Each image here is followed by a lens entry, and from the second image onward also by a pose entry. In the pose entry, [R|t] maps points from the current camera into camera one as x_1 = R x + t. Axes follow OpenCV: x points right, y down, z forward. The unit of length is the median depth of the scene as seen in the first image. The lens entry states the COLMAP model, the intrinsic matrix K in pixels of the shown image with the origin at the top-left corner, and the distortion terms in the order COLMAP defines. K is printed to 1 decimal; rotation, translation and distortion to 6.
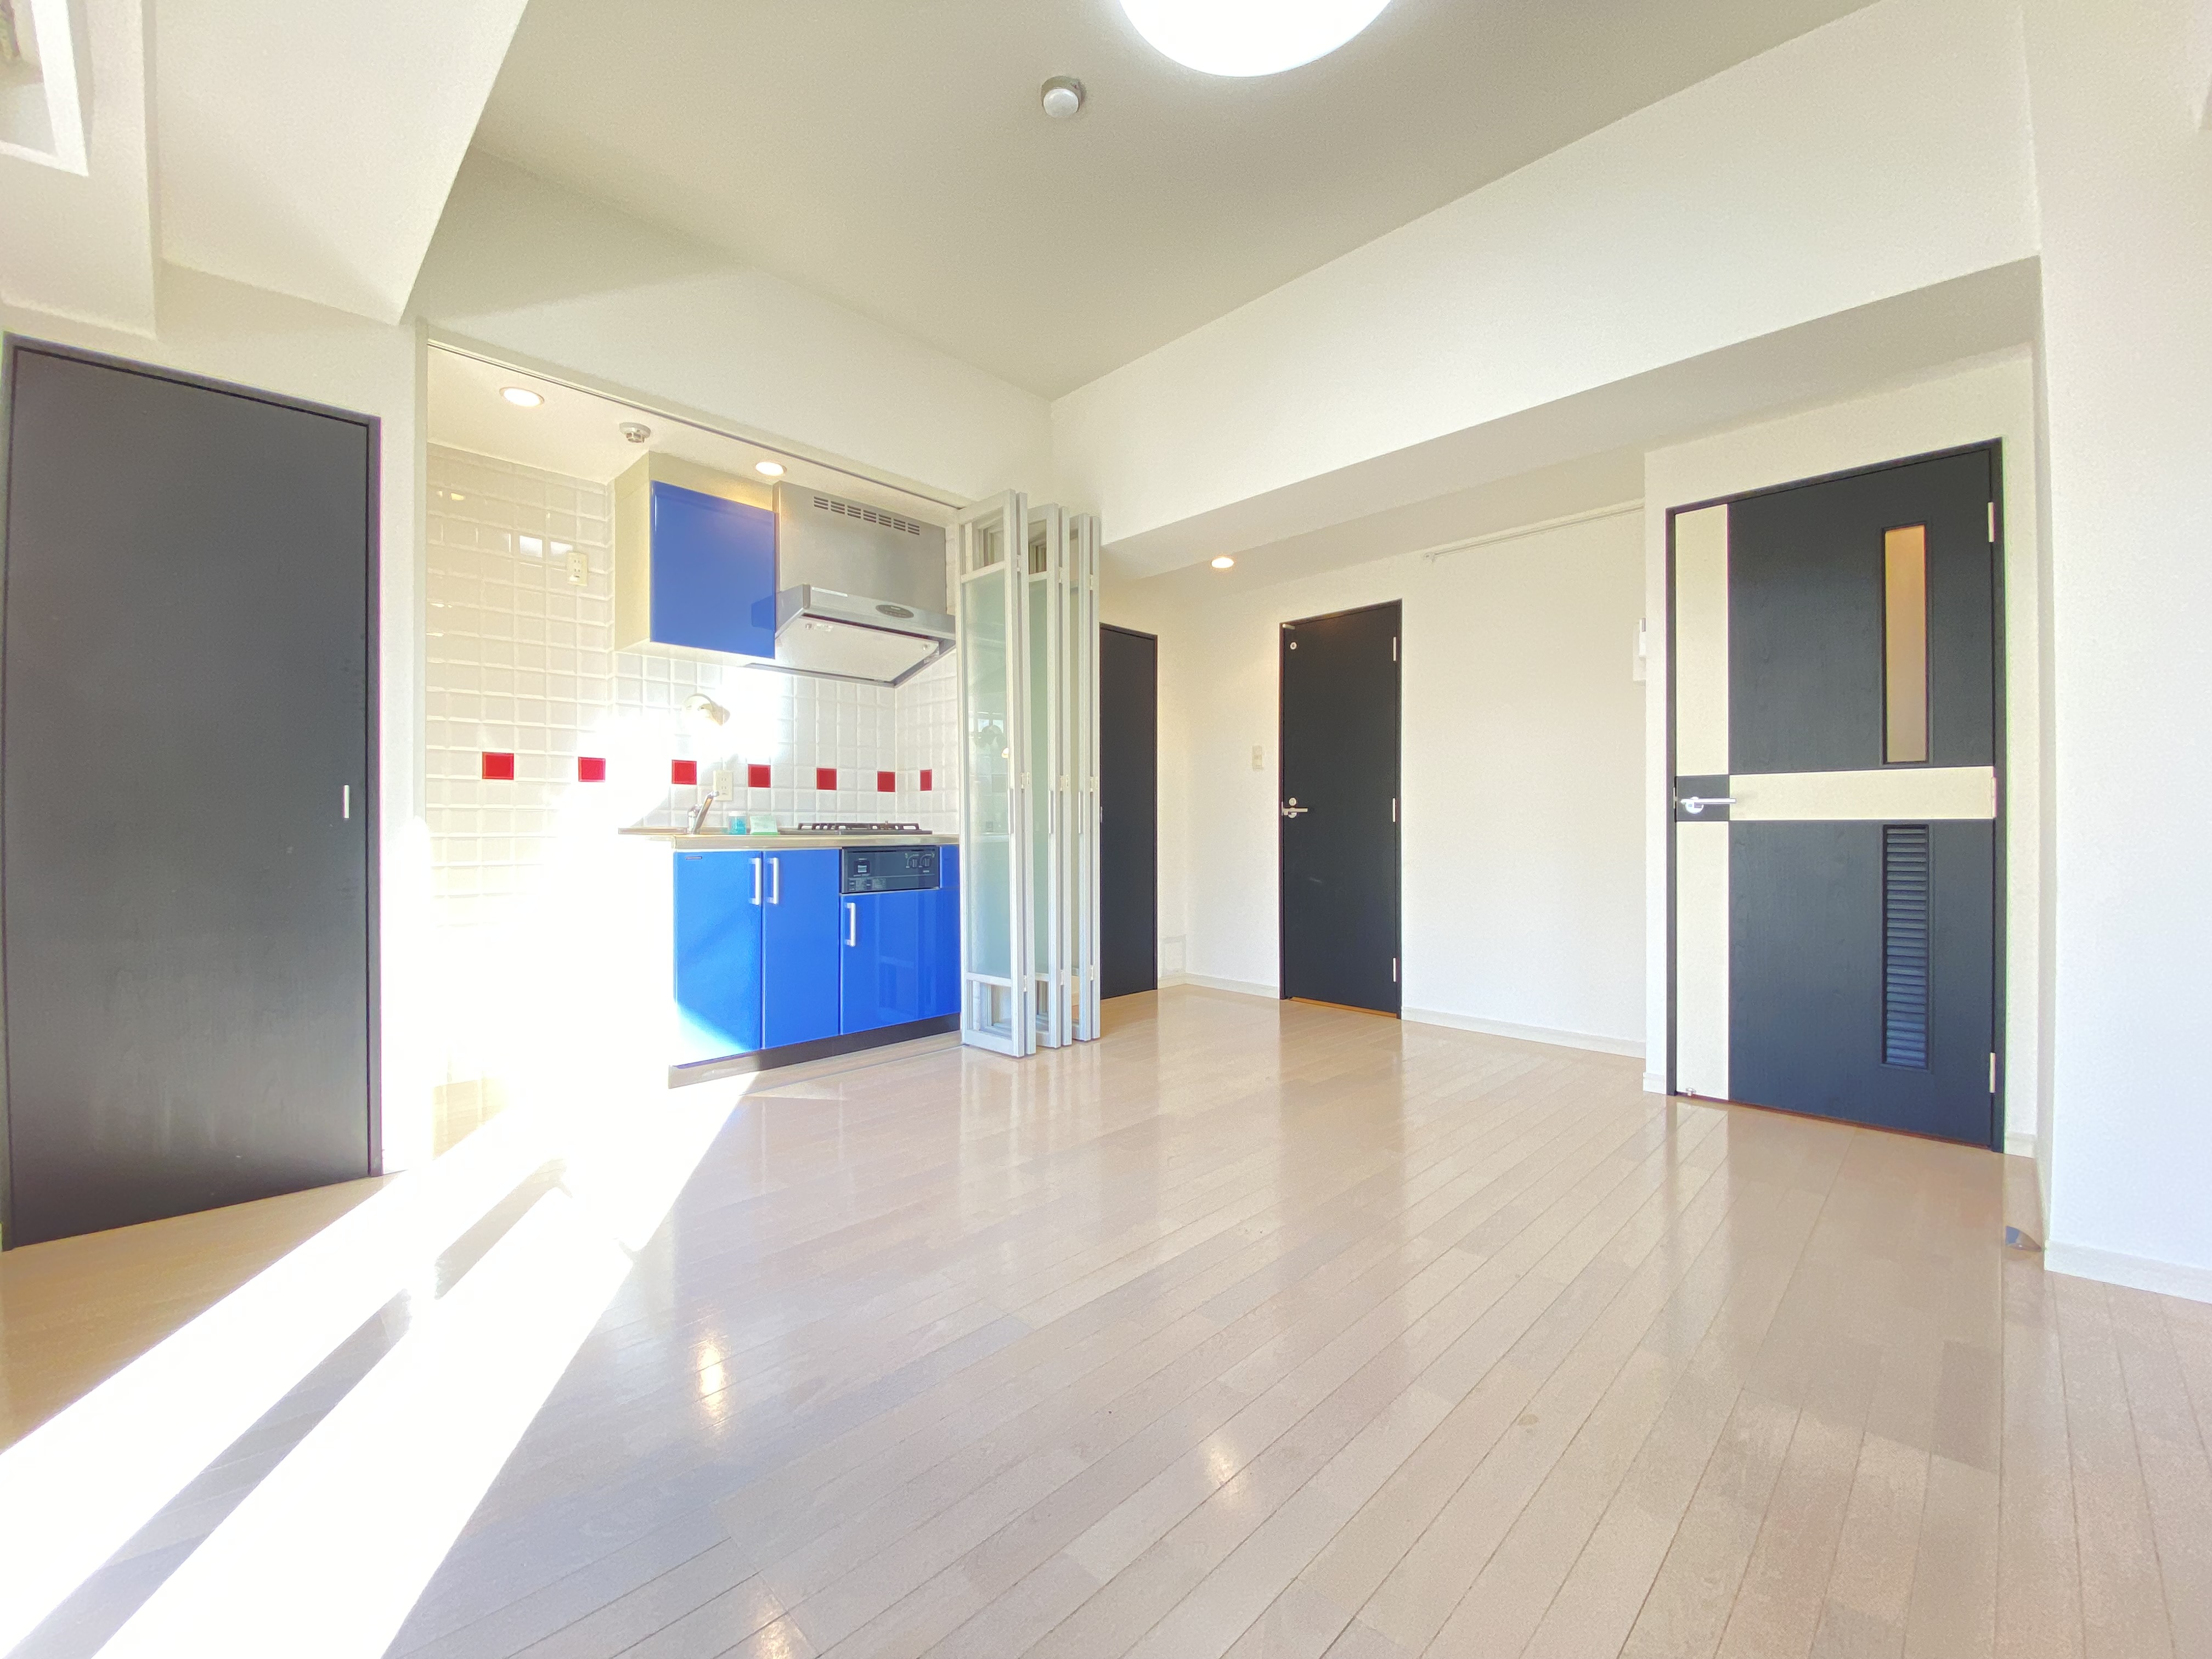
lens RADIAL K [[913.0, 0, 1106.0], [0, 913.0, 829.5], [0, 0, 1]] dist [0.000109, -0.000015]
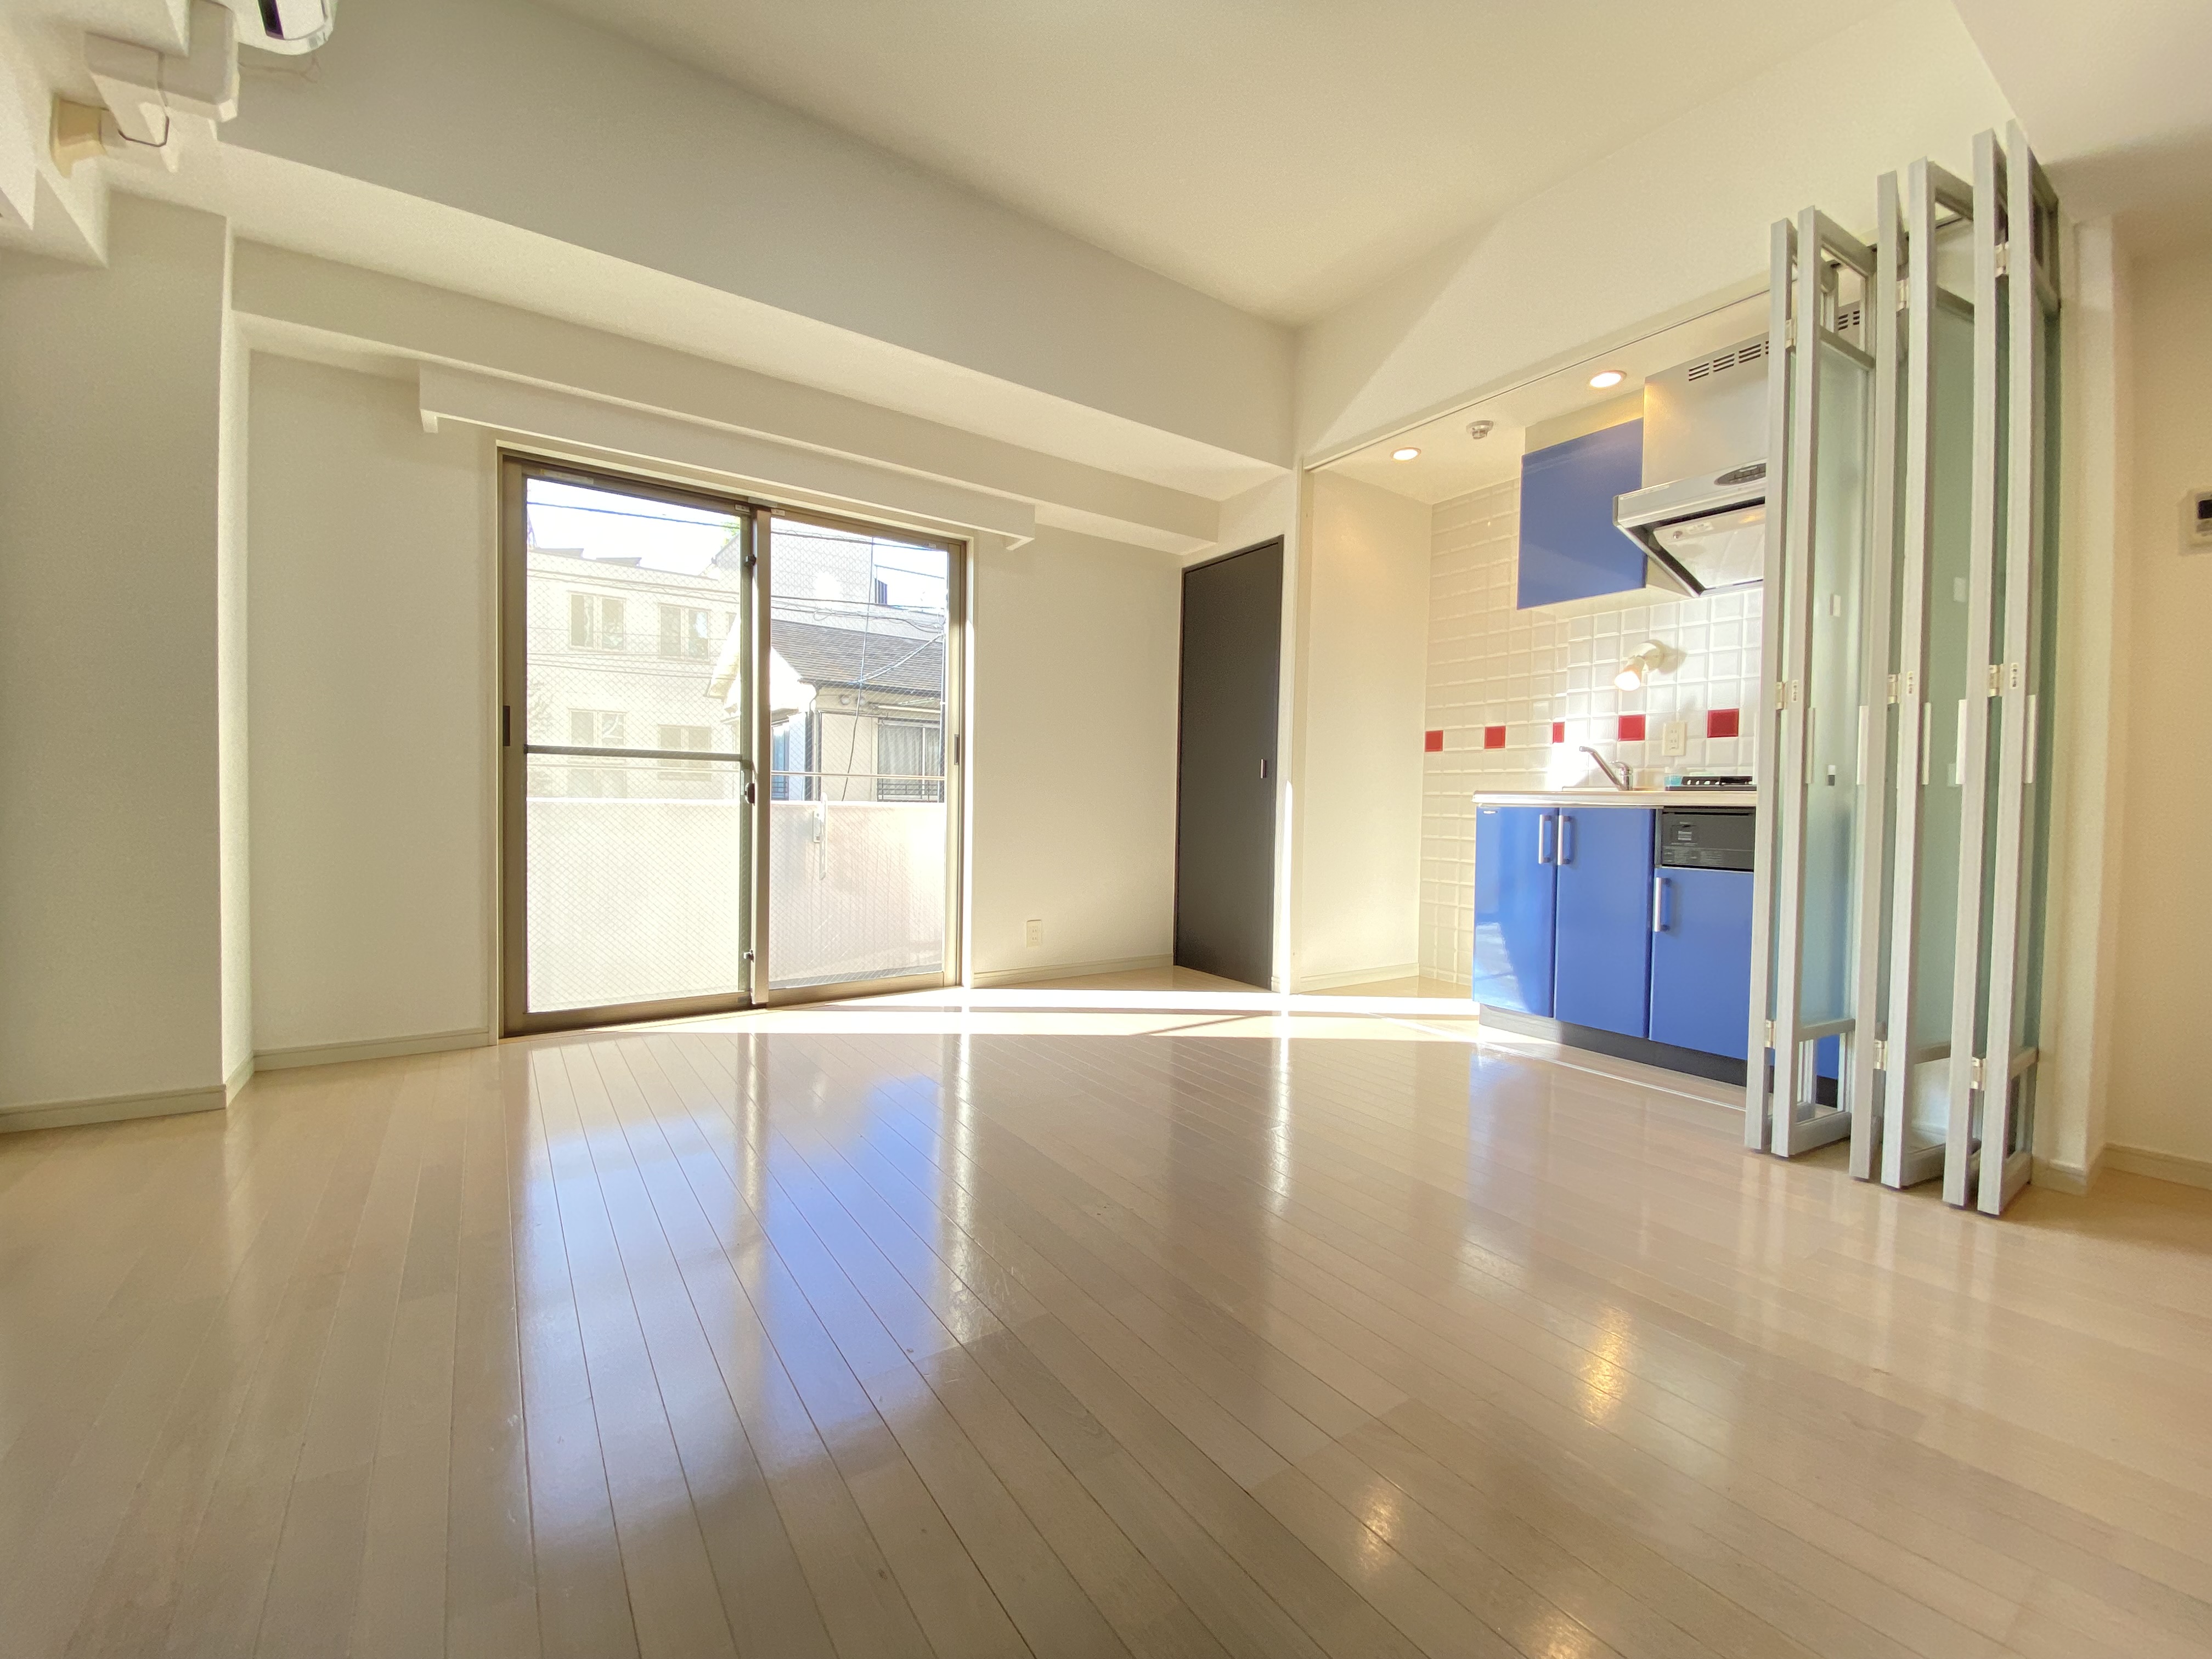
lens RADIAL K [[889.0, 0, 1109.0], [0, 889.0, 819.4], [0, 0, 1]] dist [-0.000514, -0.000044]
pose [[-0.186125, 0.018617, -0.982350, 0.559995], [-0.015742, 0.999636, 0.021928, 0.020816], [0.982400, 0.019545, -0.185764, 0.667067]]
